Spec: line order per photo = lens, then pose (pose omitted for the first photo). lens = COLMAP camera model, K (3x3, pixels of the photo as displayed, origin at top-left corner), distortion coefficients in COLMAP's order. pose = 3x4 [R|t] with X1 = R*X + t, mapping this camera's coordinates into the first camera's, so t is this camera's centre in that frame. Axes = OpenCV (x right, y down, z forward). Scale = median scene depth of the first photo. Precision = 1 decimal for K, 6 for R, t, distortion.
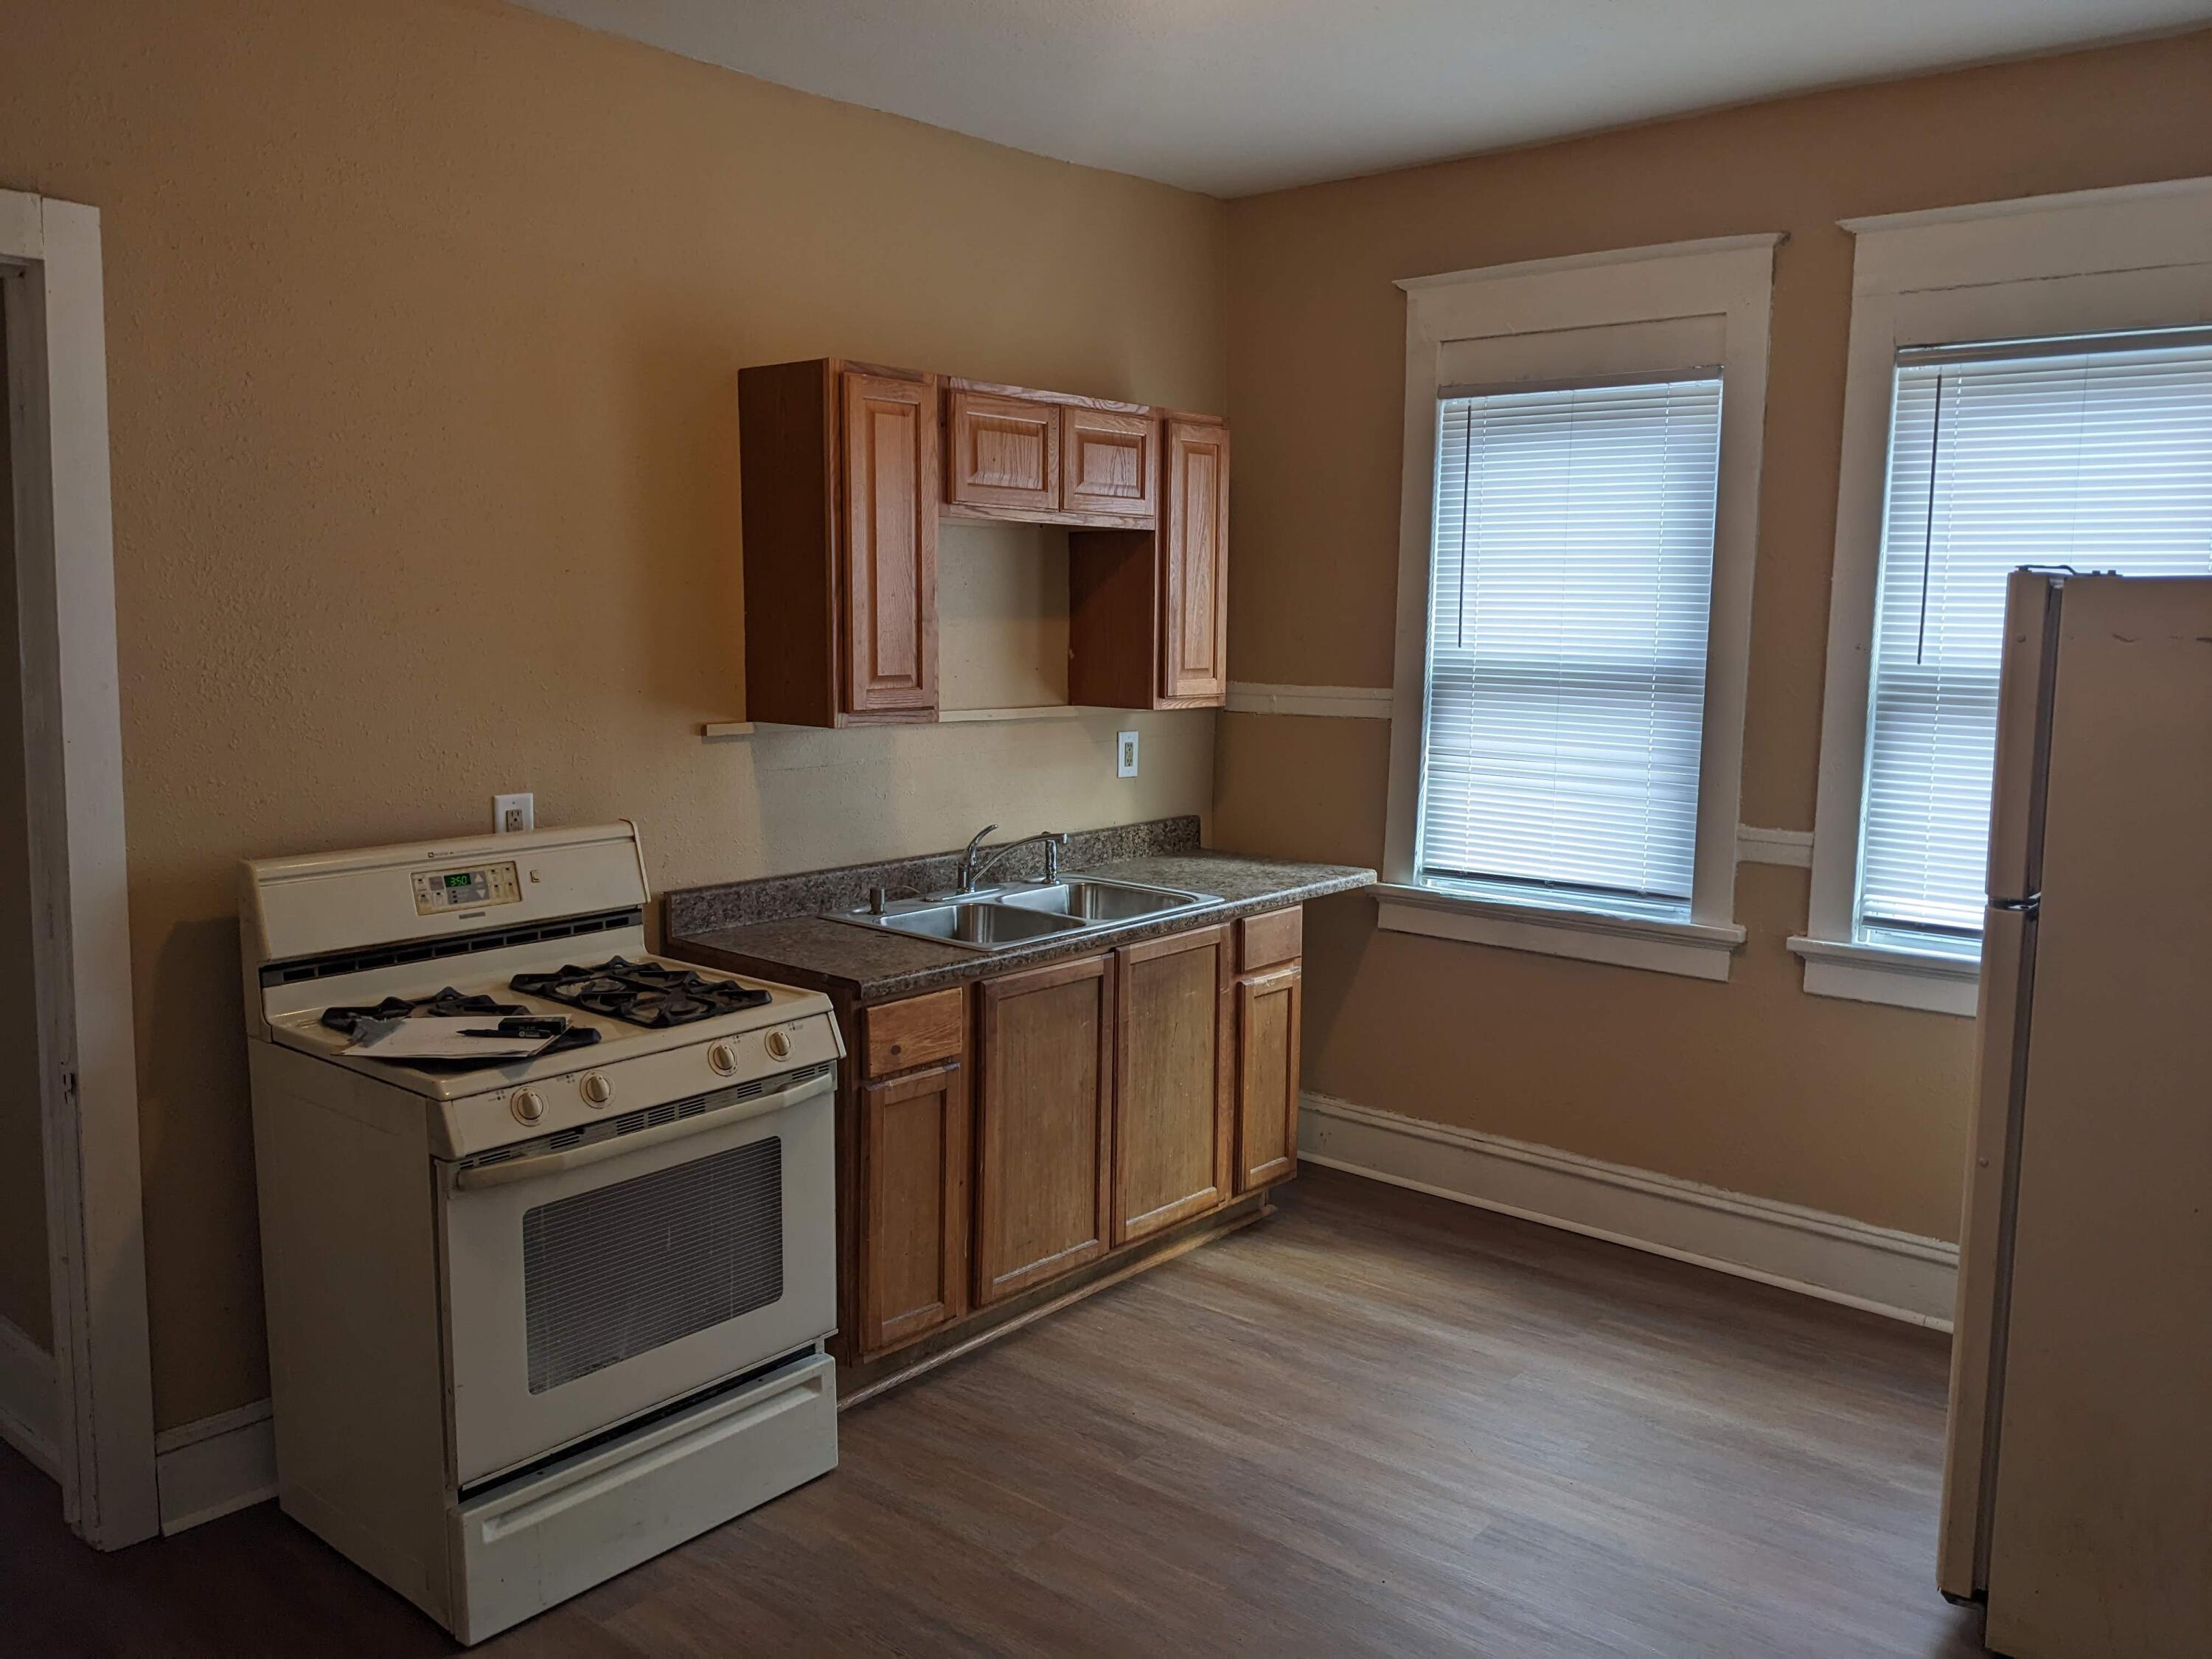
lens RADIAL K [[1747.4, 0, 1107.4], [0, 1747.4, 832.6], [0, 0, 1]] dist [0.044063, -0.052808]
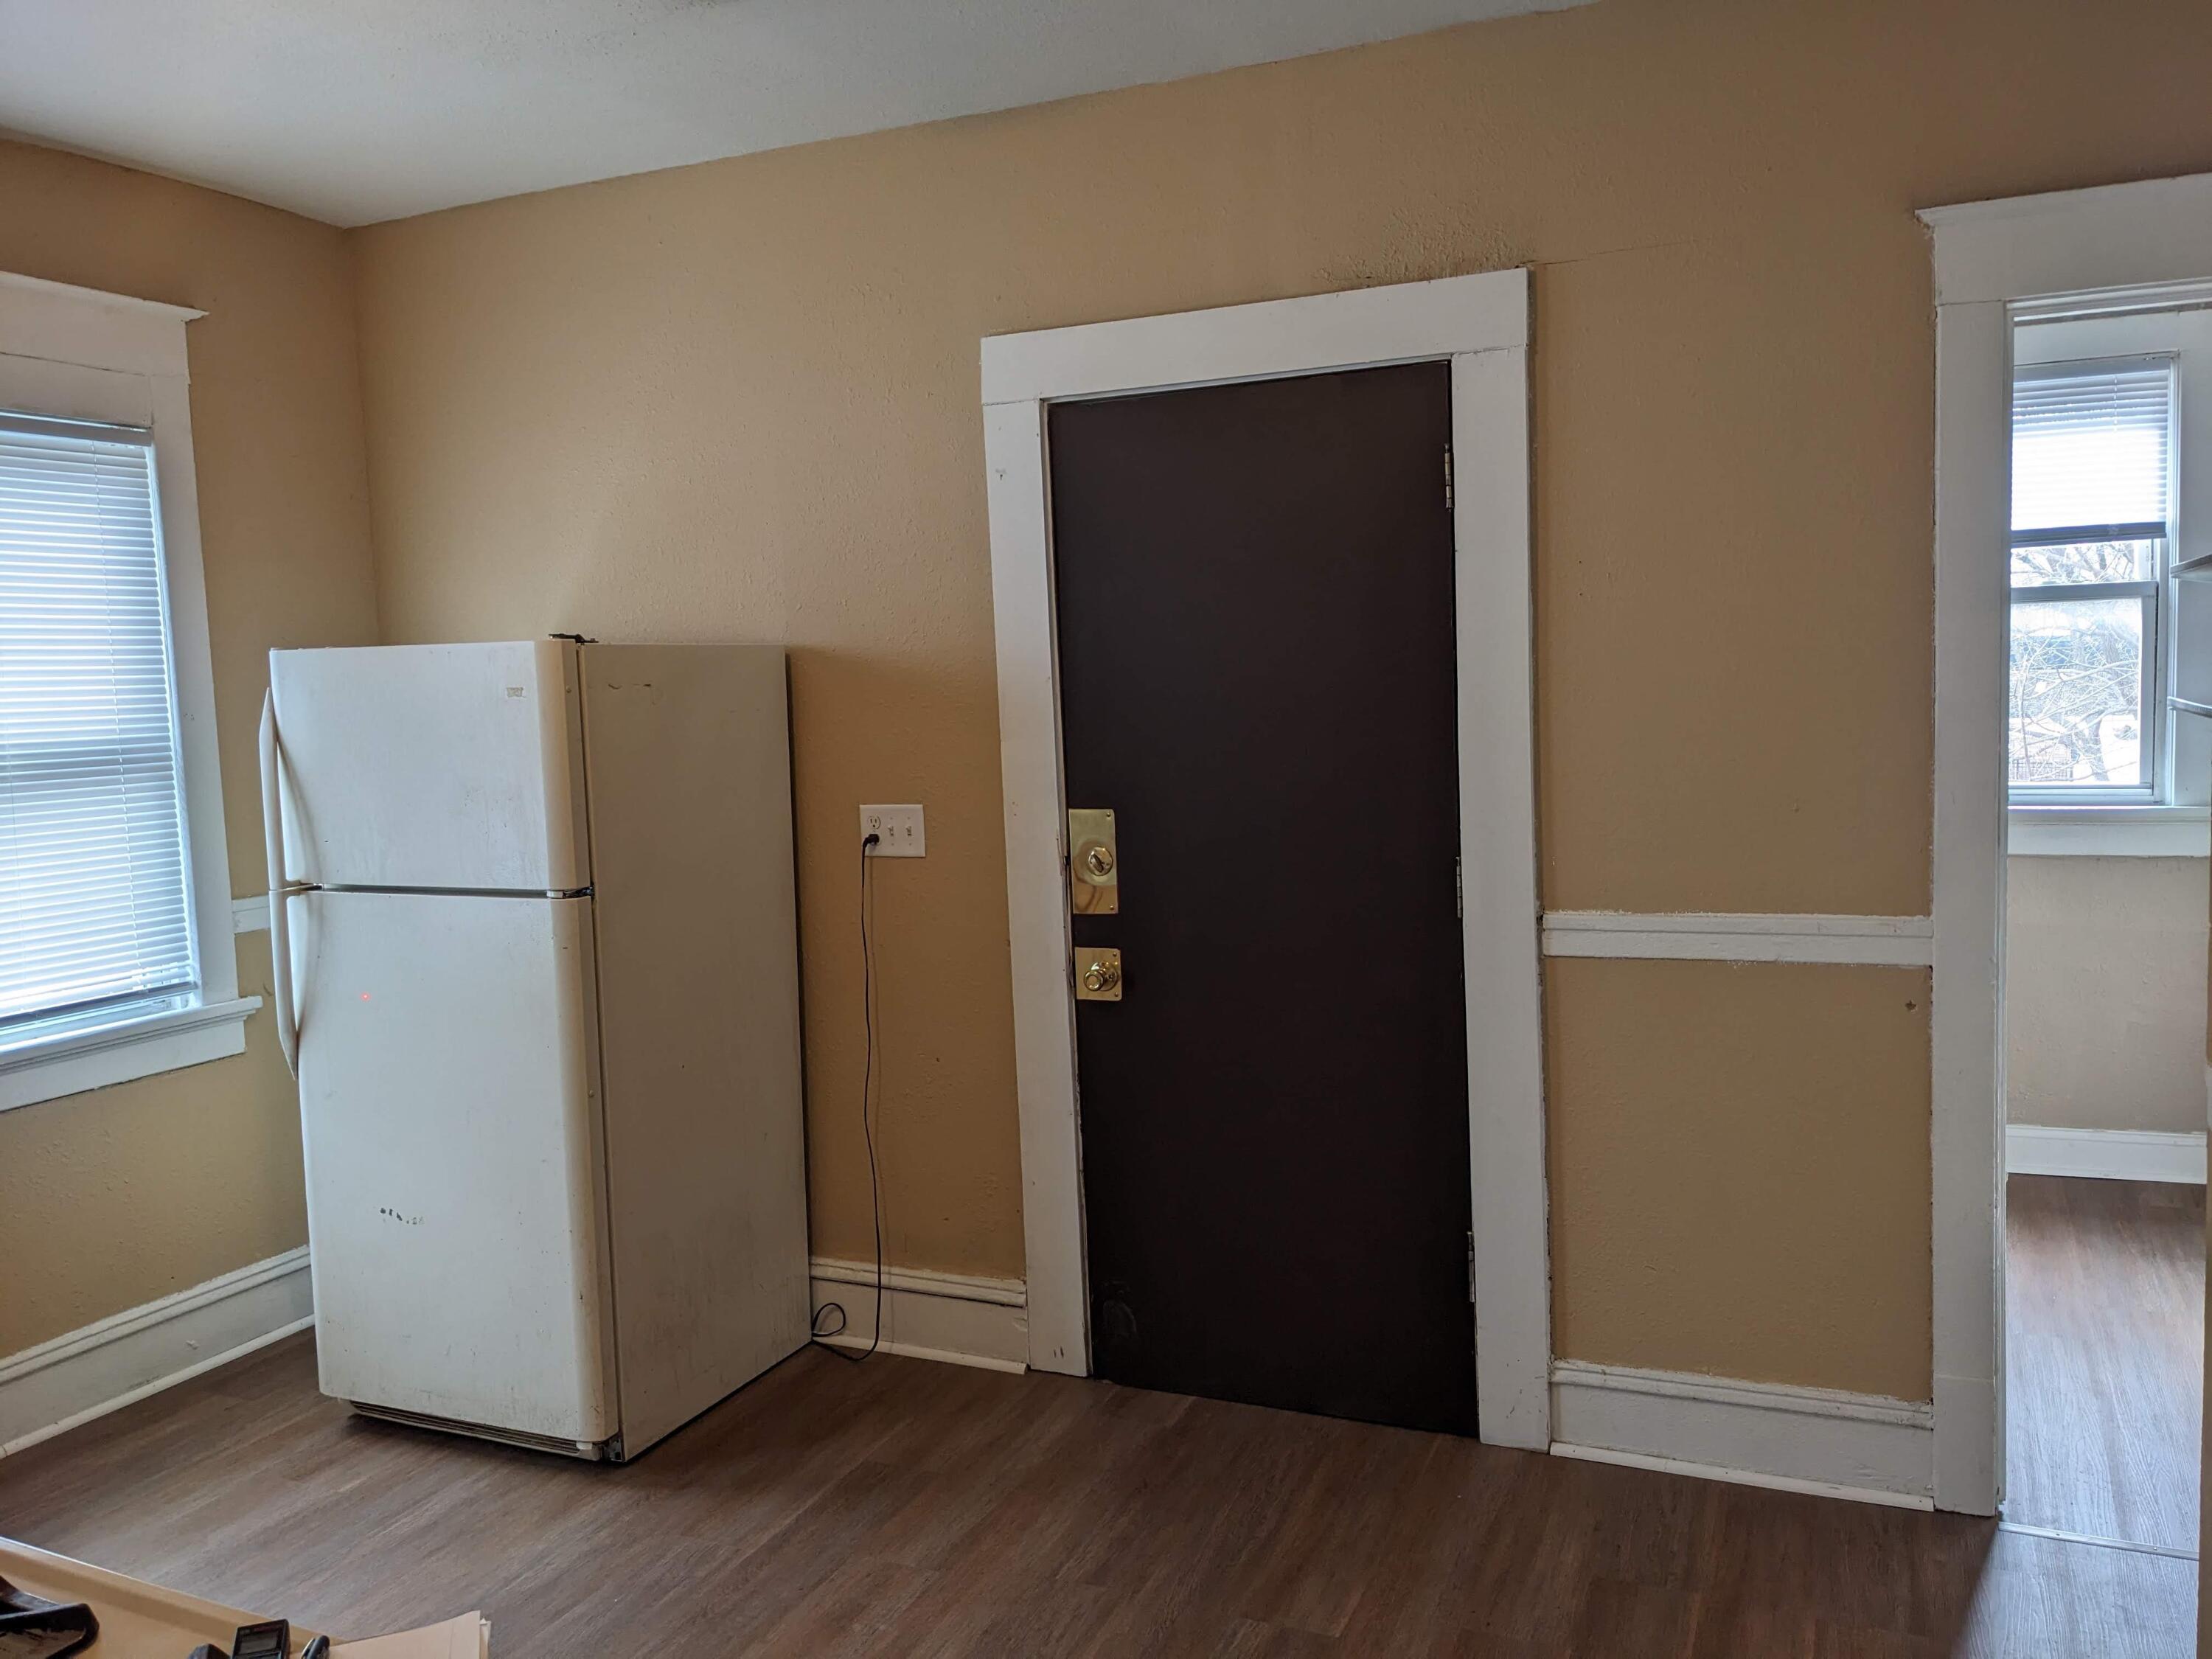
lens RADIAL K [[1747.4, 0, 1107.2], [0, 1747.4, 830.2], [0, 0, 1]] dist [0.044063, -0.052808]
pose [[-0.249808, -0.088393, 0.964252, -0.711937], [0.181236, 0.973958, 0.136235, -0.084578], [-0.951183, 0.208790, -0.227283, 0.730685]]
